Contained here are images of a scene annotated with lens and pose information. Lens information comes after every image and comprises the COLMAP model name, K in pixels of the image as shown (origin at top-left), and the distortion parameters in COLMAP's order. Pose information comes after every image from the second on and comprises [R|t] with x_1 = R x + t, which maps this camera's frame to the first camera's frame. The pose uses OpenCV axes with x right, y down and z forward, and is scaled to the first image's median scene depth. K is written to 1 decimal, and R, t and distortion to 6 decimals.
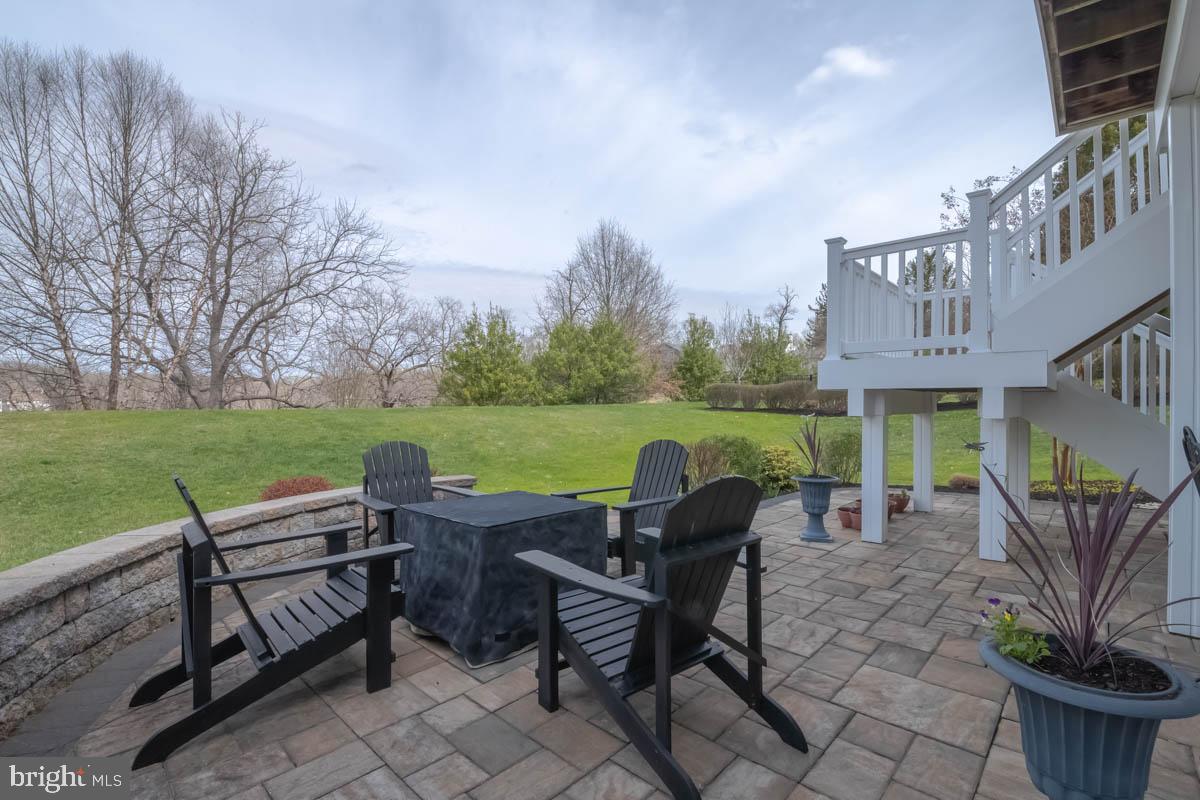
lens RADIAL K [[530.0, 0, 600.0], [0, 530.0, 400.0], [0, 0, 1]] dist [-0.016469, -0.000019]
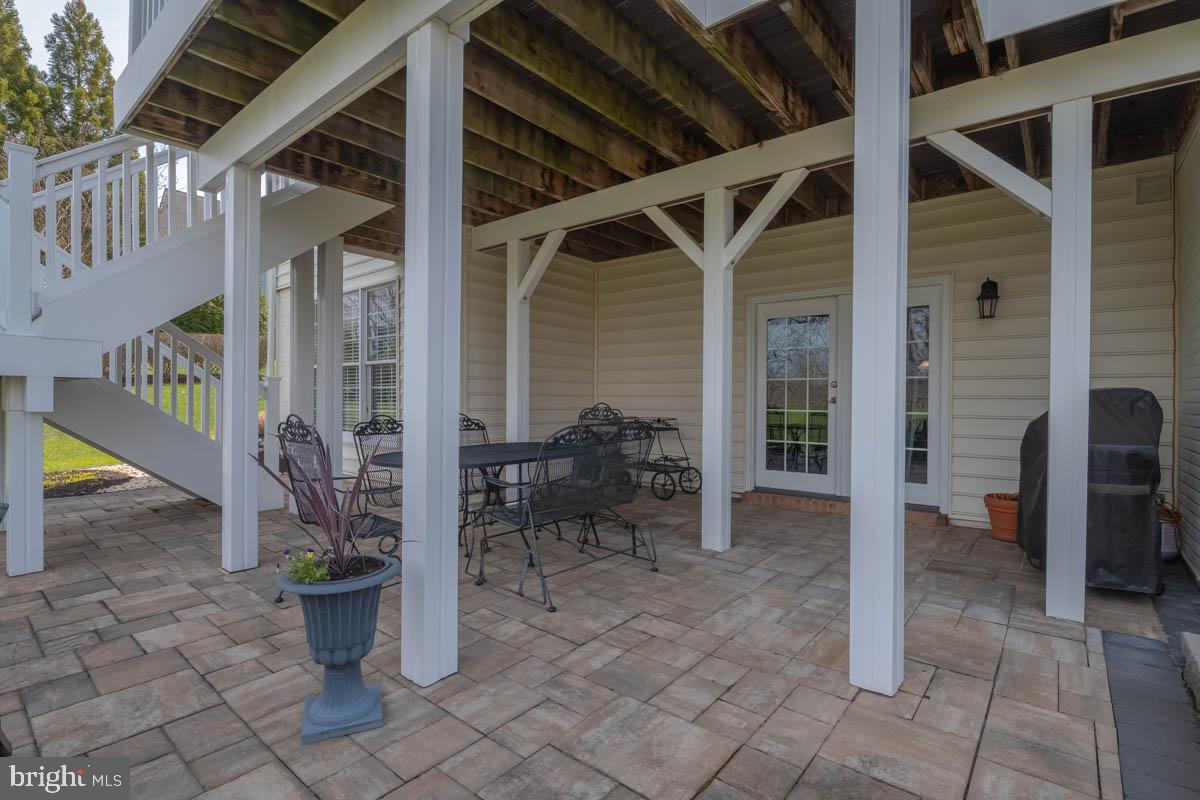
lens RADIAL K [[571.8, 0, 600.0], [0, 571.8, 400.0], [0, 0, 1]] dist [-0.012681, -0.000206]
pose [[-0.058116, -0.006902, 0.998286, -0.390612], [-0.015262, 0.999865, 0.006024, -0.007795], [-0.998193, -0.014886, -0.058213, 0.169122]]
